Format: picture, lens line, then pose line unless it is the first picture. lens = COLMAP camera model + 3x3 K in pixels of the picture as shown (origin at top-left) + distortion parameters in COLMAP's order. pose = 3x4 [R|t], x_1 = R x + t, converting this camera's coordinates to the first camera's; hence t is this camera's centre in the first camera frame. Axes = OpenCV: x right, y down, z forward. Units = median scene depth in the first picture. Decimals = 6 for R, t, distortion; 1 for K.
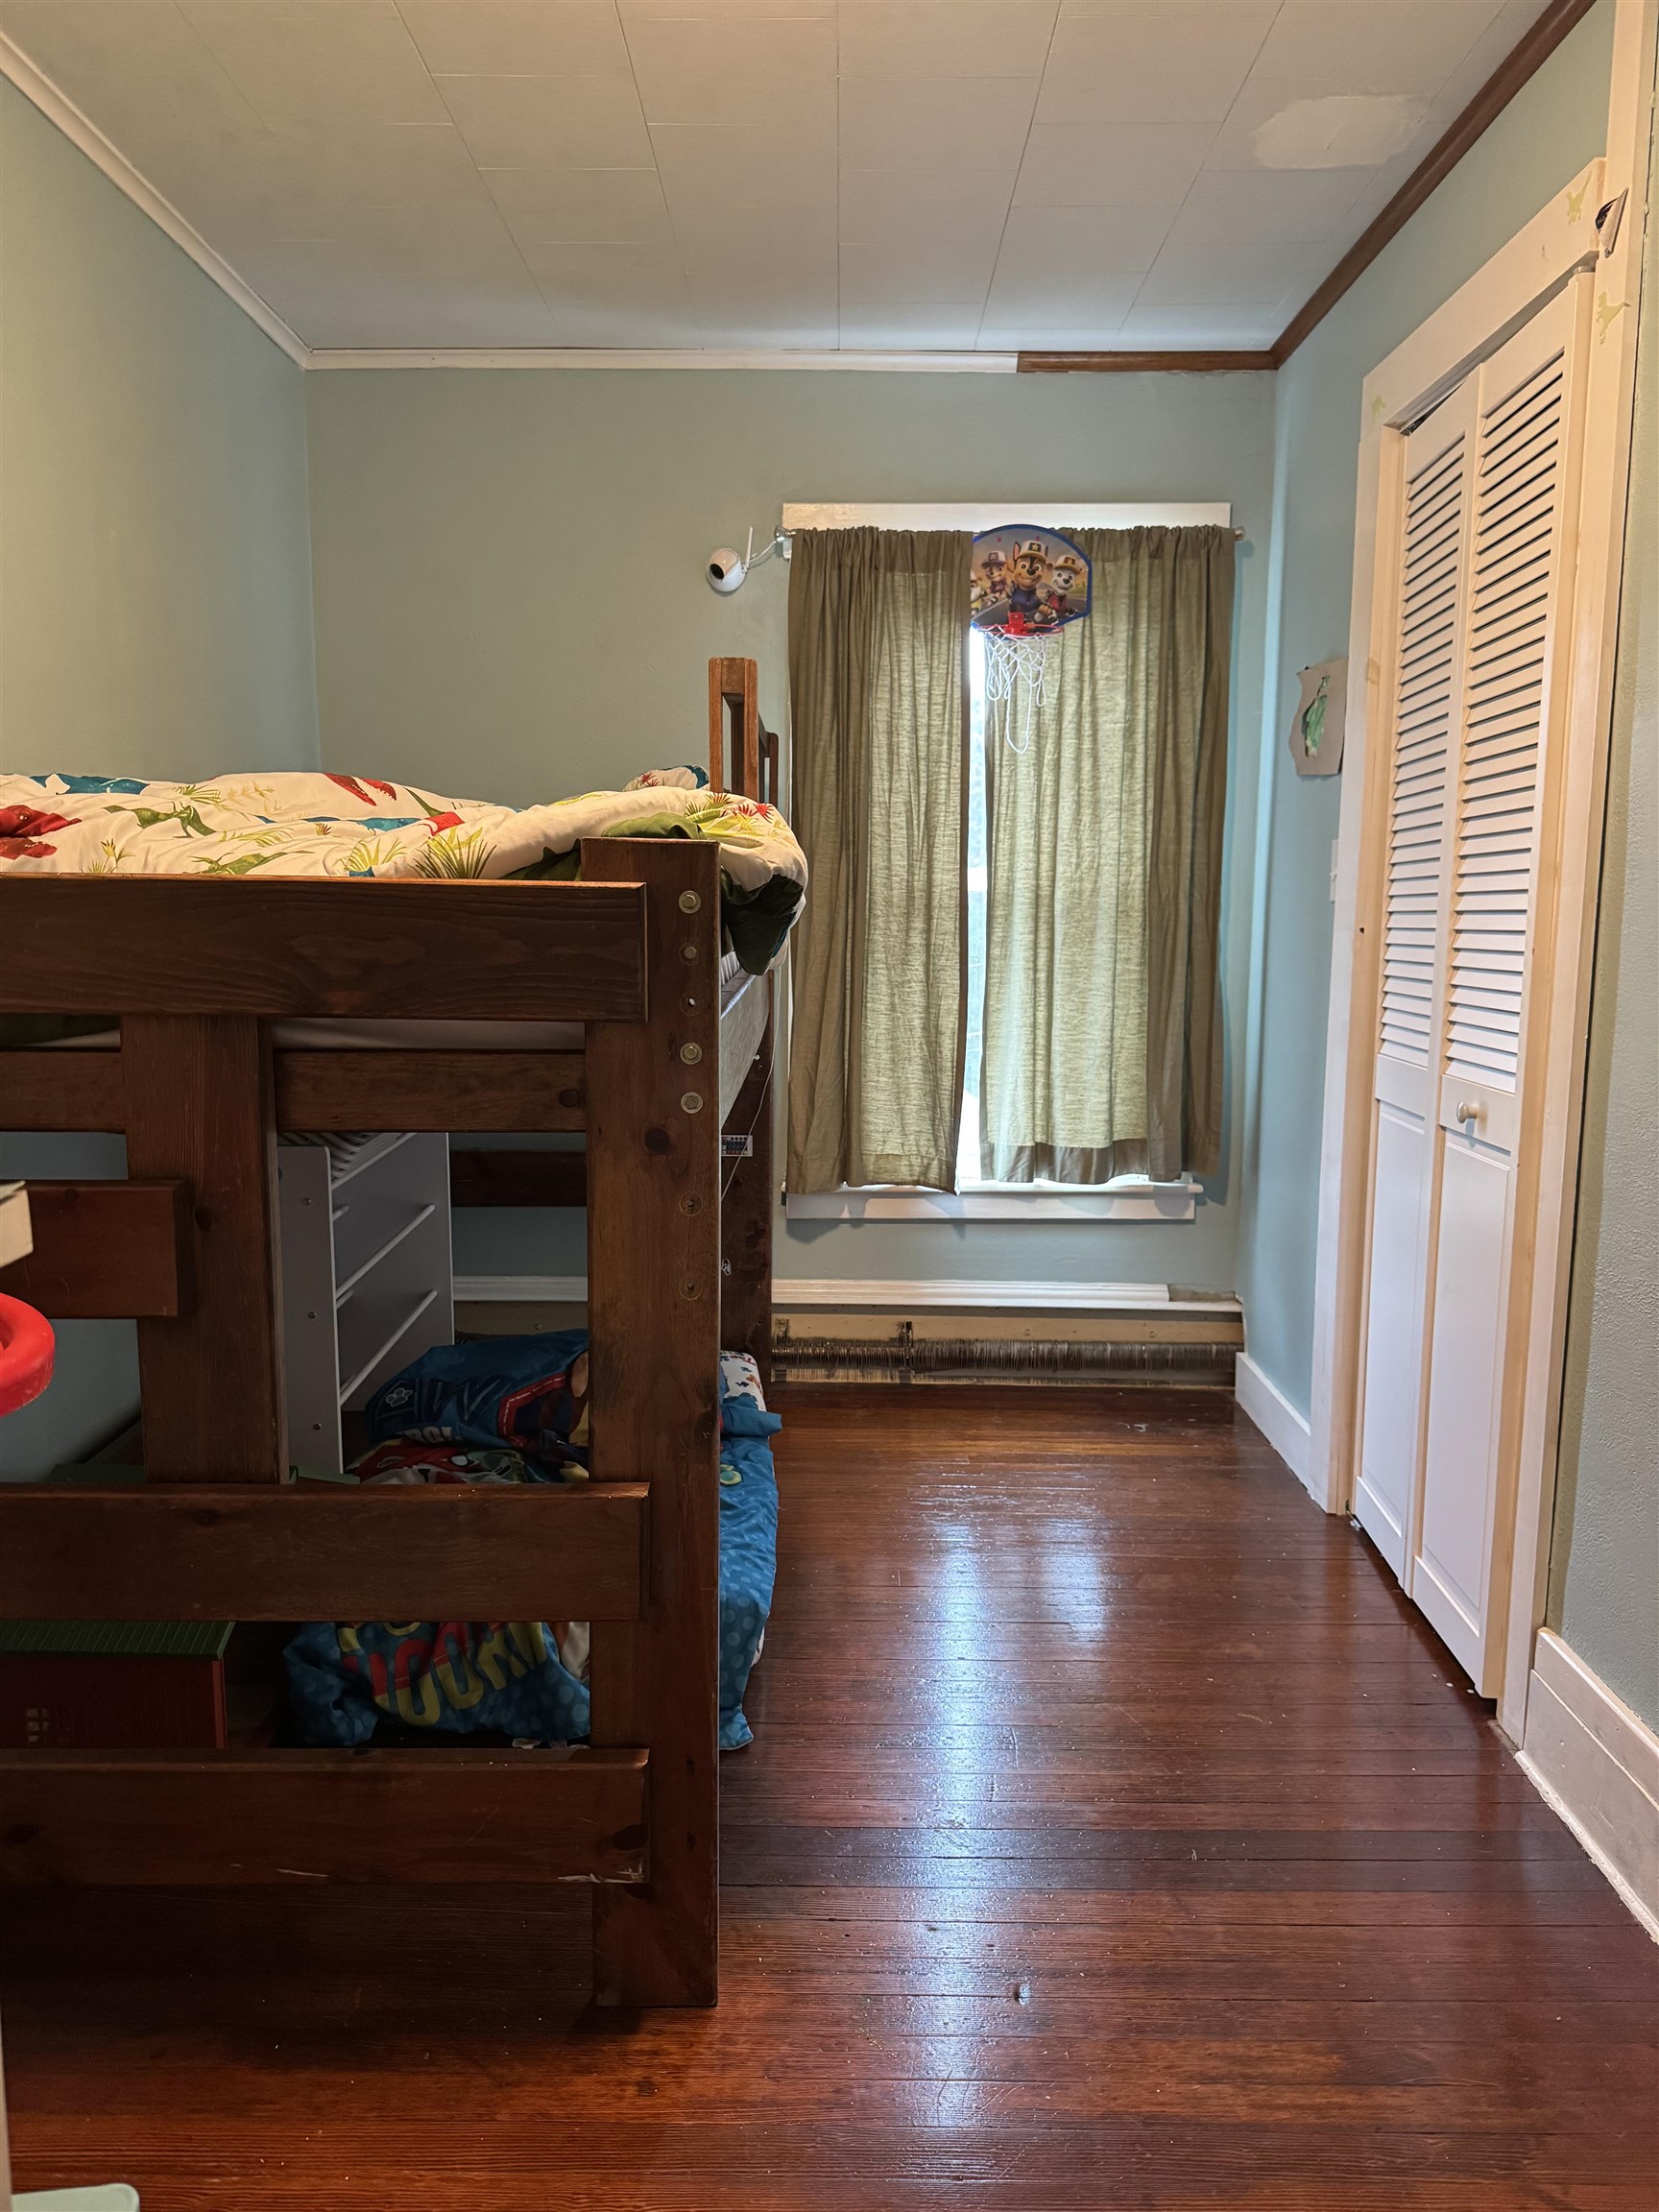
lens RADIAL K [[1552.9, 0, 839.2], [0, 1552.9, 1107.0], [0, 0, 1]] dist [0.191918, -0.400654]
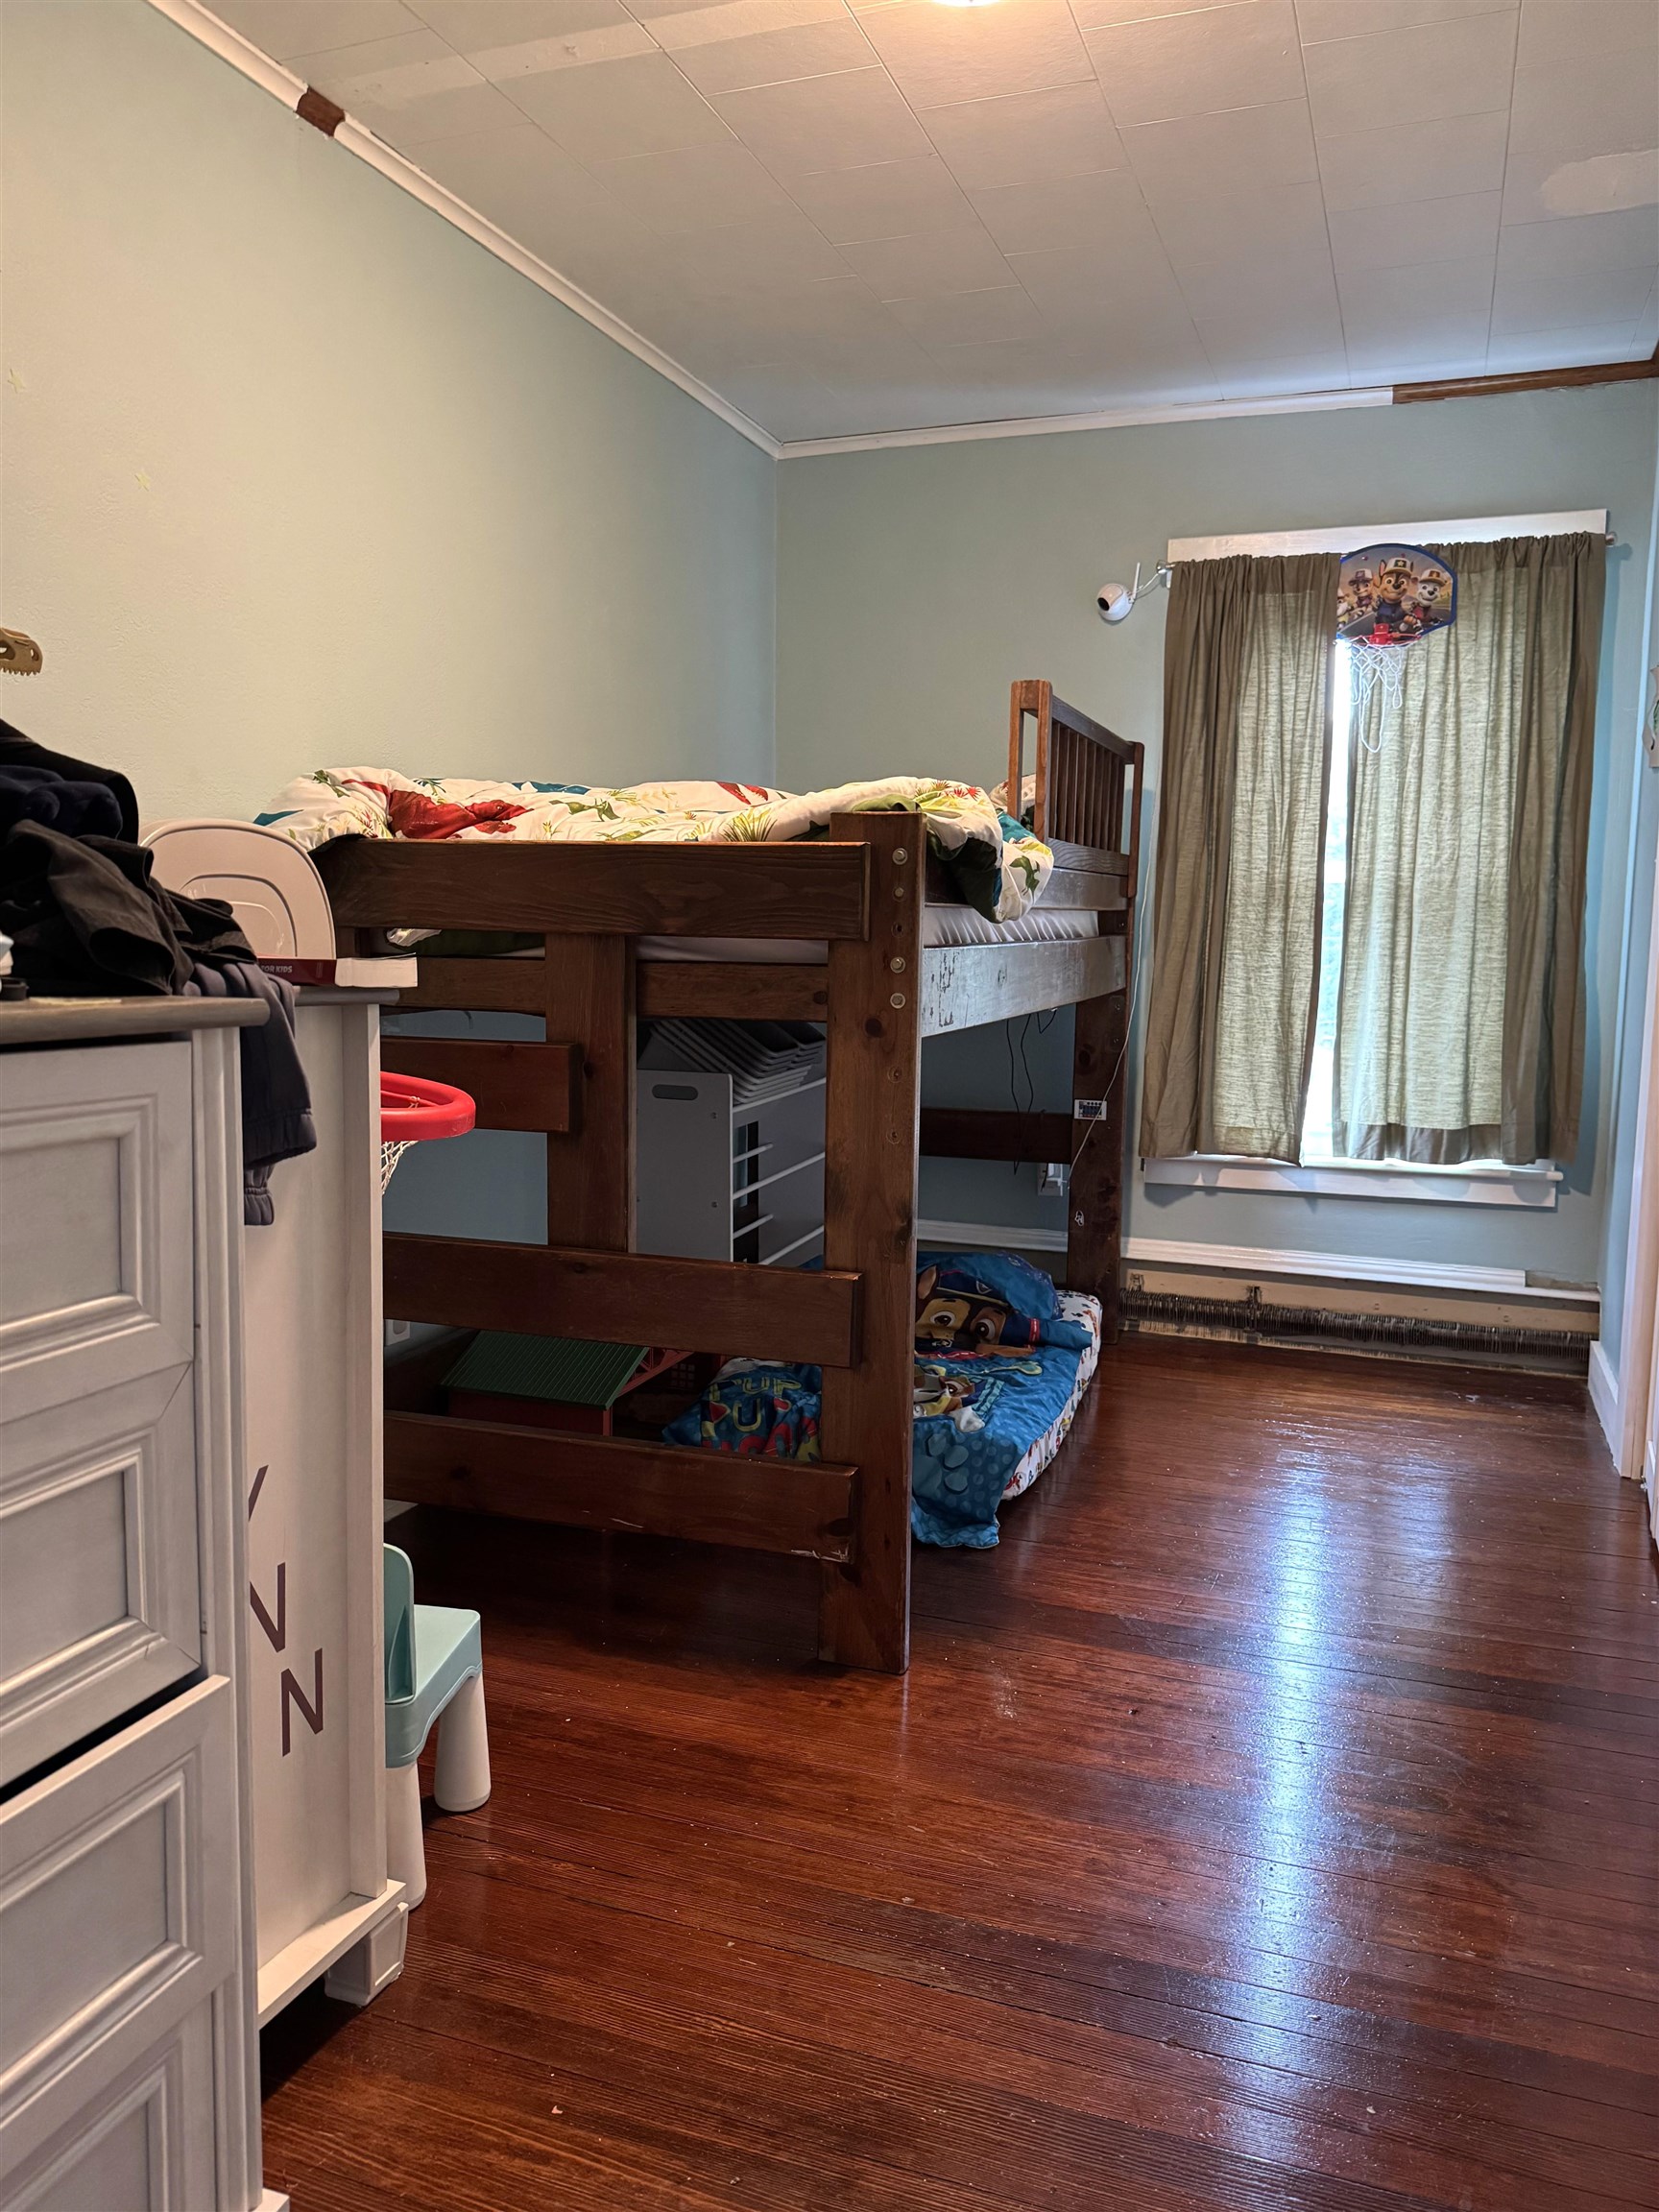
lens RADIAL K [[1645.5, 0, 829.5], [0, 1645.5, 1106.0], [0, 0, 1]] dist [0.136643, -0.289129]
pose [[0.940661, 0.042845, -0.336632, 0.154942], [-0.052458, 0.998433, -0.019508, 0.055007], [0.335268, 0.036010, 0.941434, -0.180779]]
